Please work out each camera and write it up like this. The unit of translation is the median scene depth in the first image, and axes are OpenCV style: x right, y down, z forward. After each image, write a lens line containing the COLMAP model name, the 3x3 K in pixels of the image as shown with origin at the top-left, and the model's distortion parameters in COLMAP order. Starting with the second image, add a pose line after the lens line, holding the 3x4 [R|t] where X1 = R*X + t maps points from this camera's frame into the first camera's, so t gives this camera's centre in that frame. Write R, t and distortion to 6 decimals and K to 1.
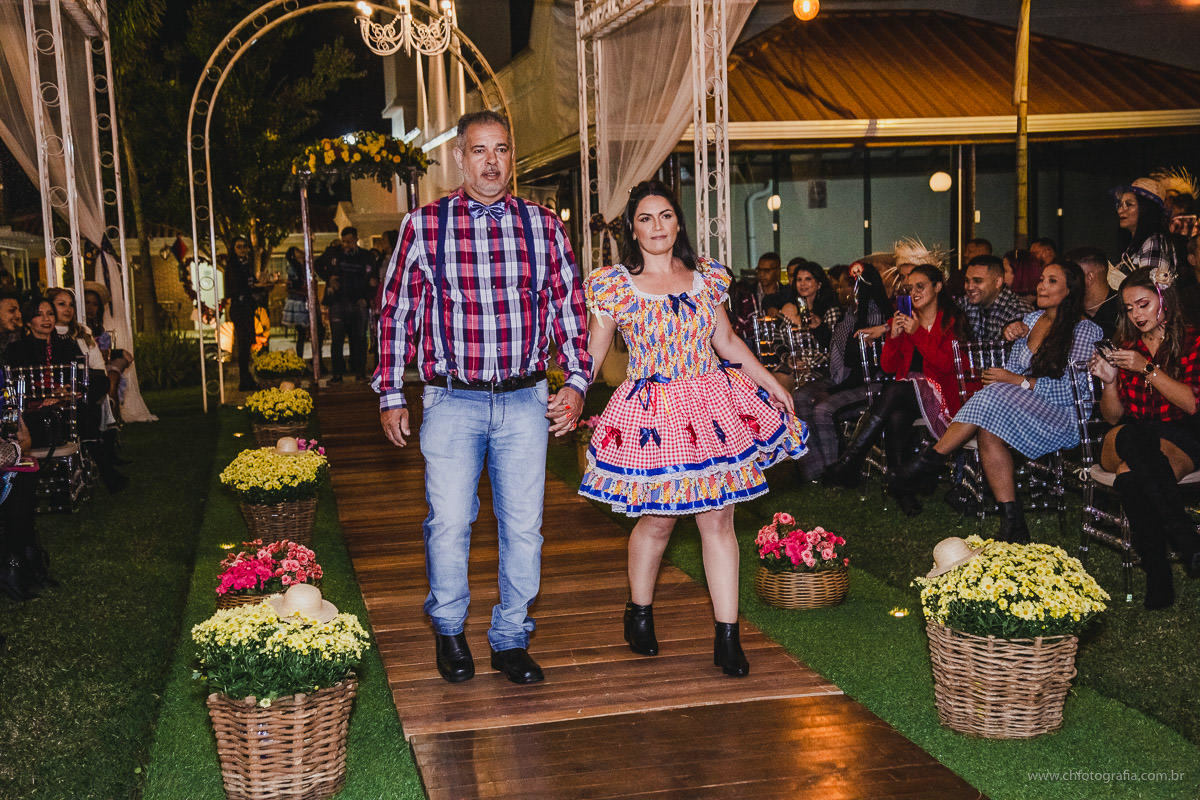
lens RADIAL K [[1654.2, 0, 594.5], [0, 1654.2, 412.4], [0, 0, 1]] dist [0.175906, 0.000000]
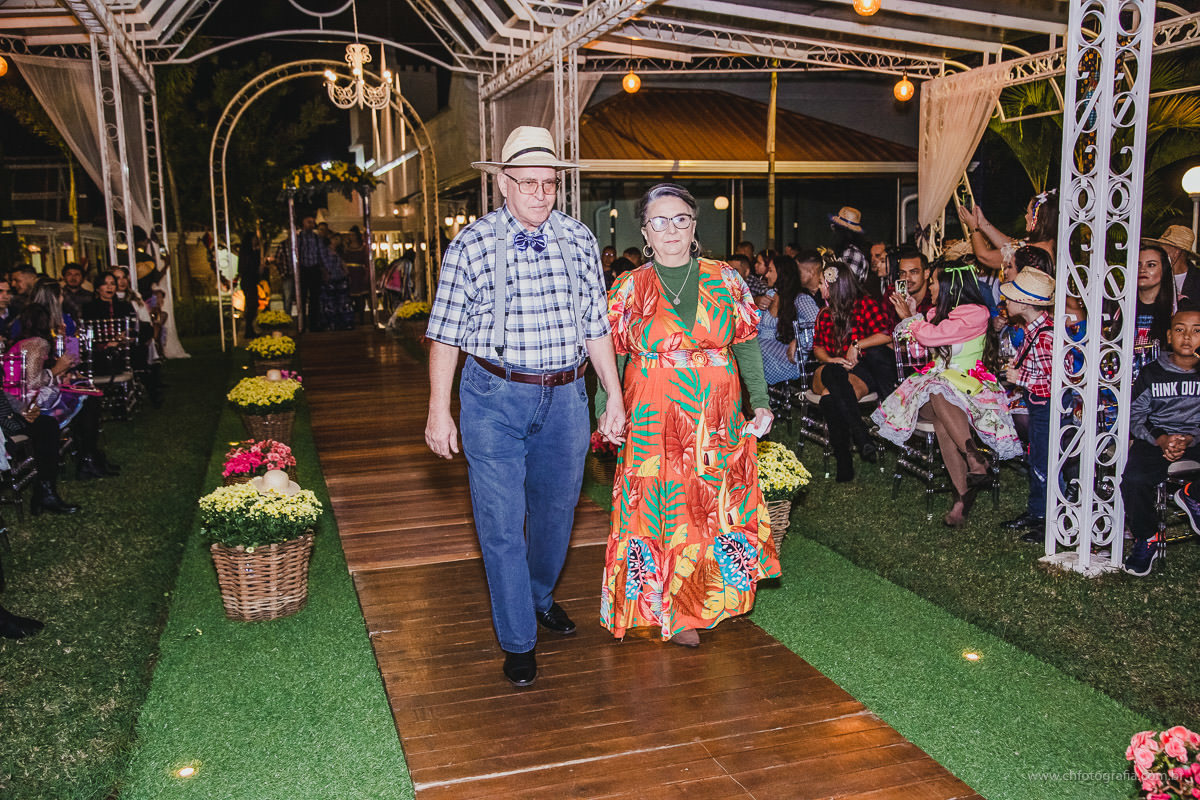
lens RADIAL K [[1104.0, 0, 599.3], [0, 1104.0, 411.6], [0, 0, 1]] dist [0.013388, 0.000000]
pose [[0.995674, 0.001689, 0.092895, 0.006985], [-0.006517, 0.998642, 0.051687, -0.000152], [-0.092682, -0.052069, 0.994333, 0.003979]]
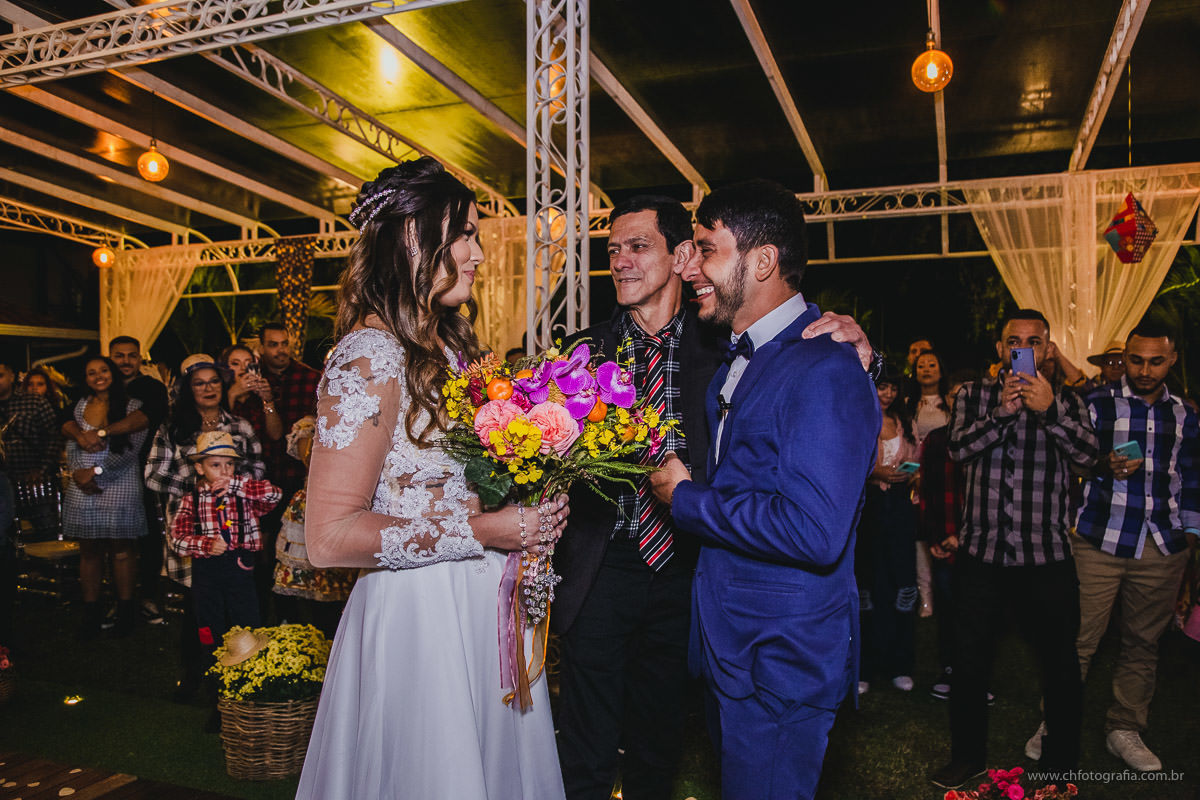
lens RADIAL K [[951.3, 0, 601.0], [0, 951.3, 427.4], [0, 0, 1]] dist [-0.069850, 0.069390]
pose [[0.543852, 0.004089, 0.839171, -0.101887], [0.068762, 0.996408, -0.049418, -0.010827], [-0.836359, 0.084579, 0.541618, 0.152758]]
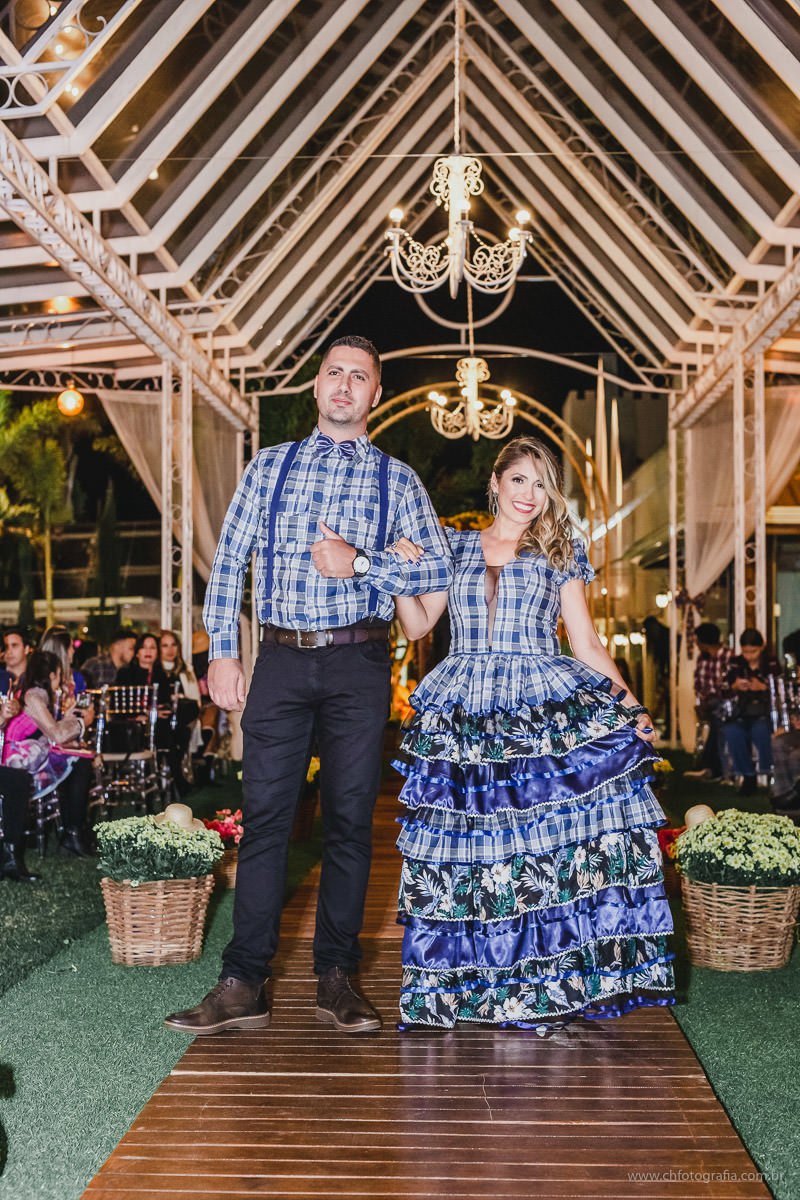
lens RADIAL K [[1685.5, 0, 383.7], [0, 1685.5, 620.0], [0, 0, 1]] dist [0.009527, 0.000000]
pose [[0.966898, 0.029902, -0.253406, 0.125057], [-0.058842, 0.992473, -0.107404, 0.036268], [0.248287, 0.118759, 0.961379, -0.104573]]
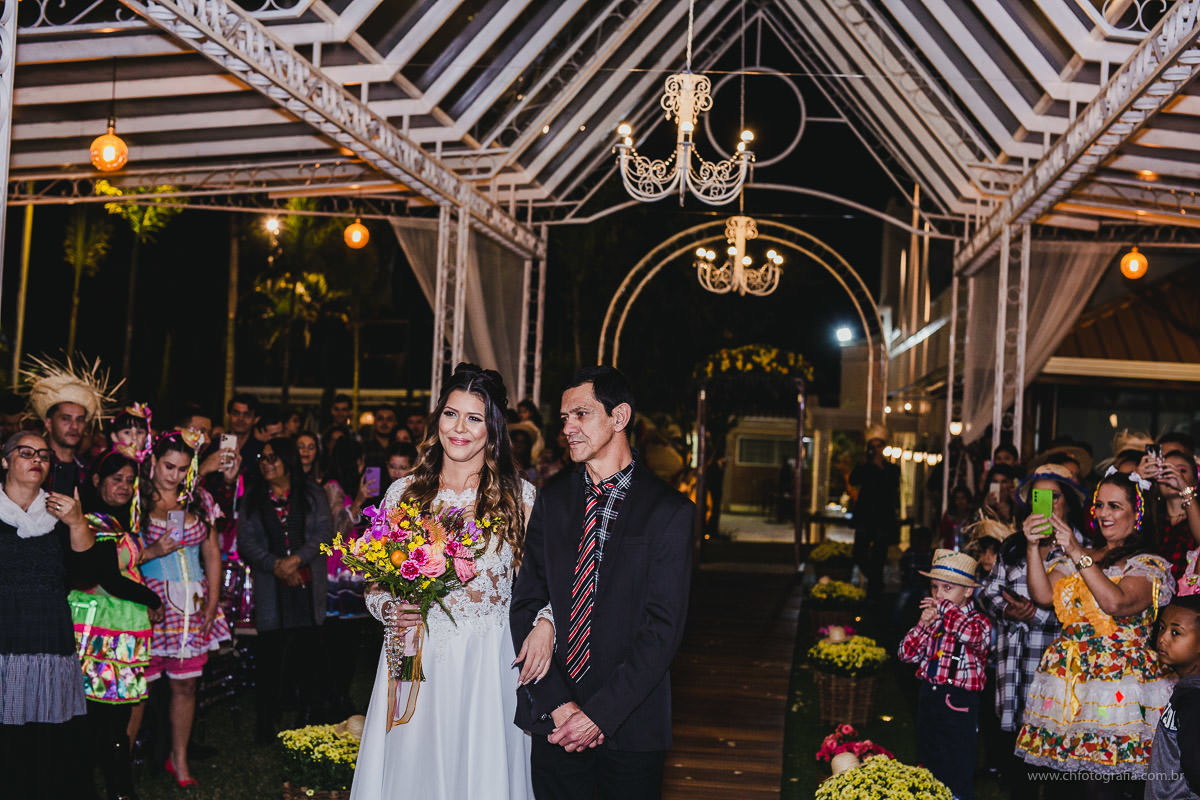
lens RADIAL K [[1685.5, 0, 588.7], [0, 1685.5, 416.1], [0, 0, 1]] dist [0.009527, 0.000000]
pose [[0.942417, 0.082167, -0.324189, 0.177636], [-0.115336, 0.989732, -0.084429, -0.019729], [0.313923, 0.116958, 0.942217, -0.124873]]
